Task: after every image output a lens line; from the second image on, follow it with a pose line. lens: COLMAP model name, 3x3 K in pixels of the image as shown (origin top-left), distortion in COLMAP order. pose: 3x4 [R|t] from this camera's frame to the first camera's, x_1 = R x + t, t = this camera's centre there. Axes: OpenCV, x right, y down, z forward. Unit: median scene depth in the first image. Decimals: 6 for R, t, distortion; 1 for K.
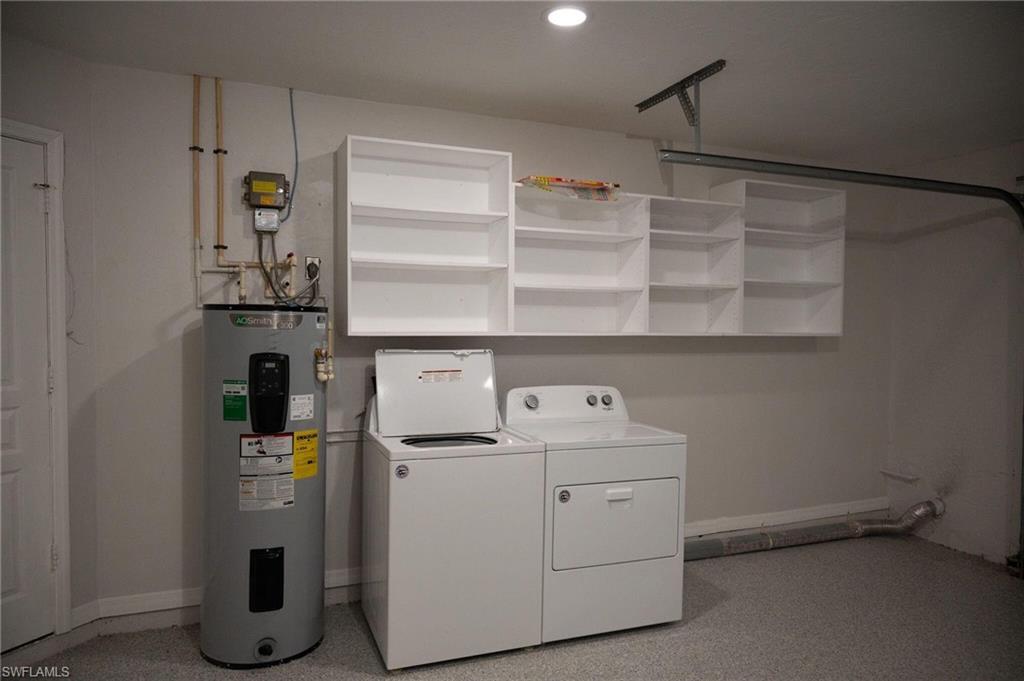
lens RADIAL K [[700.6, 0, 516.6], [0, 700.6, 341.4], [0, 0, 1]] dist [-0.002132, 0.004392]
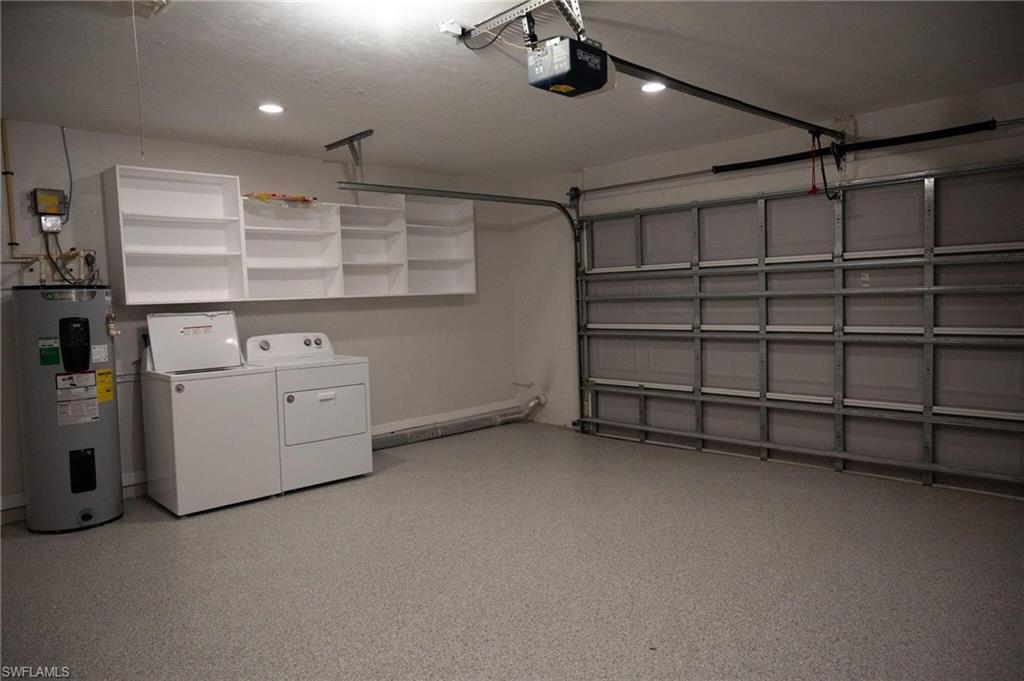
lens RADIAL K [[700.6, 0, 516.6], [0, 700.6, 341.4], [0, 0, 1]] dist [-0.002132, 0.004392]
pose [[0.931264, -0.064320, 0.358623, -0.013949], [0.050720, 0.997596, 0.047213, 0.036985], [-0.360798, -0.025778, 0.932288, -0.592280]]
